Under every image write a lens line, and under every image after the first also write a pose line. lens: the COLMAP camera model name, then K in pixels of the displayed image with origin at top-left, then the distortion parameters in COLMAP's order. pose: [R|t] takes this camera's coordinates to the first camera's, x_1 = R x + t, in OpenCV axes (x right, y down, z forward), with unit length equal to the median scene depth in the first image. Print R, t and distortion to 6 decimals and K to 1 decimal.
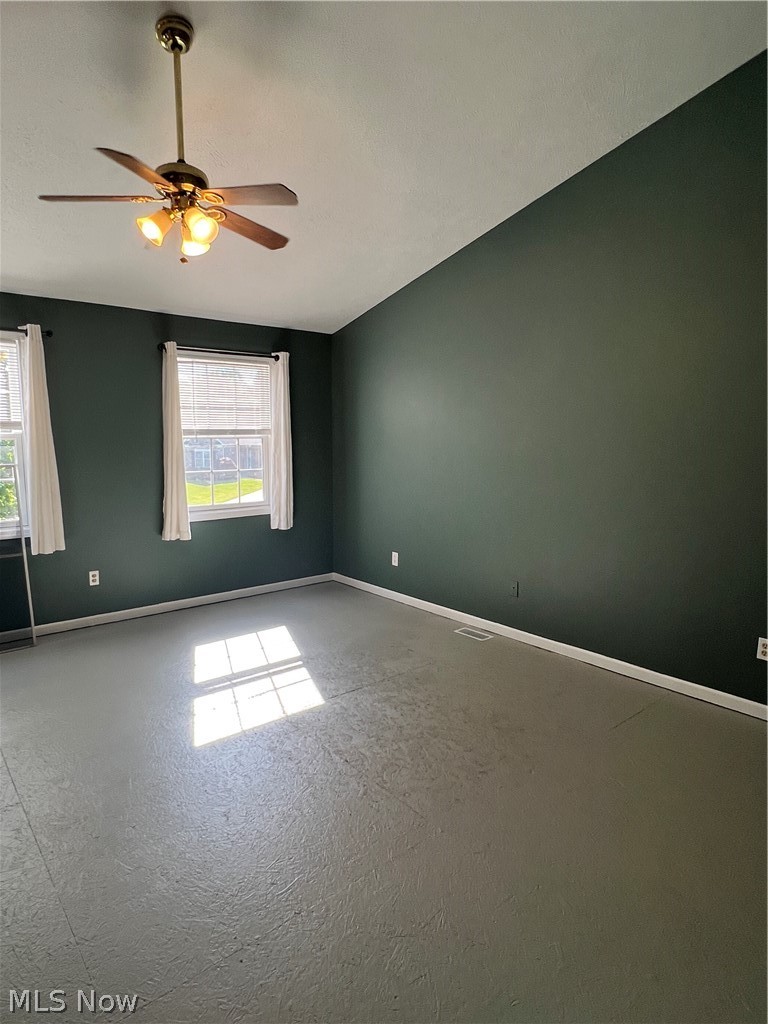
lens RADIAL K [[603.6, 0, 384.3], [0, 603.6, 507.7], [0, 0, 1]] dist [0.003335, 0.001169]
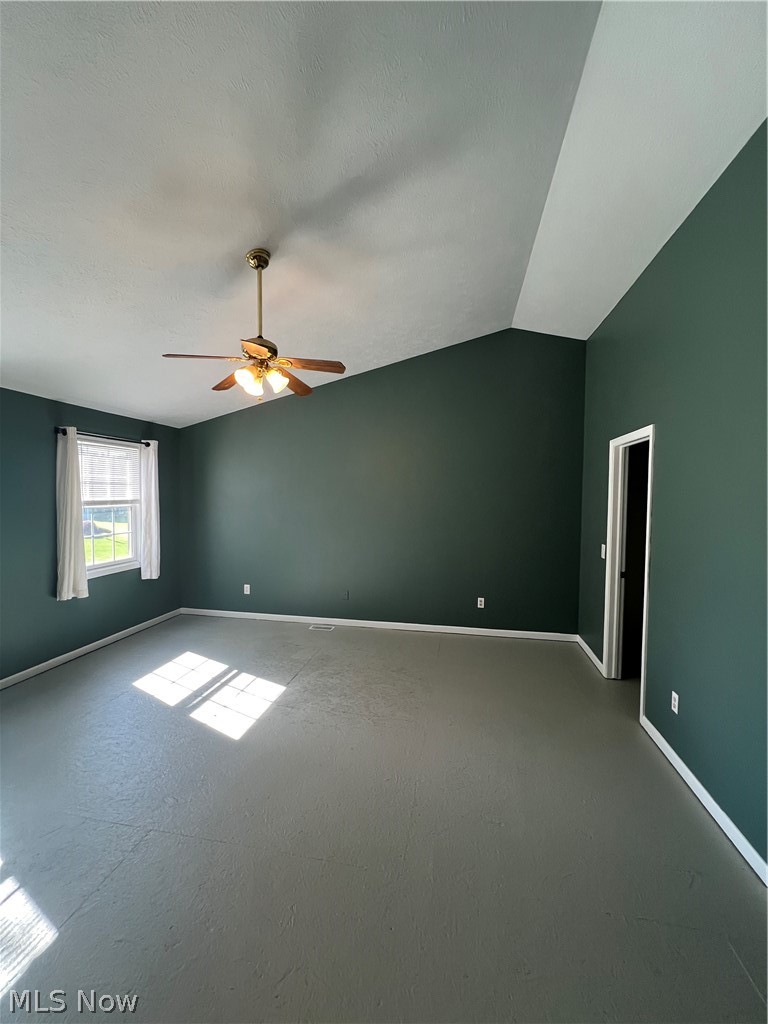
lens RADIAL K [[416.6, 0, 386.7], [0, 416.6, 510.6], [0, 0, 1]] dist [0.002438, 0.000053]
pose [[0.780256, -0.023019, 0.625037, -0.354210], [0.072086, 0.995973, -0.053306, -0.025456], [-0.621293, 0.086649, 0.778773, 0.008411]]
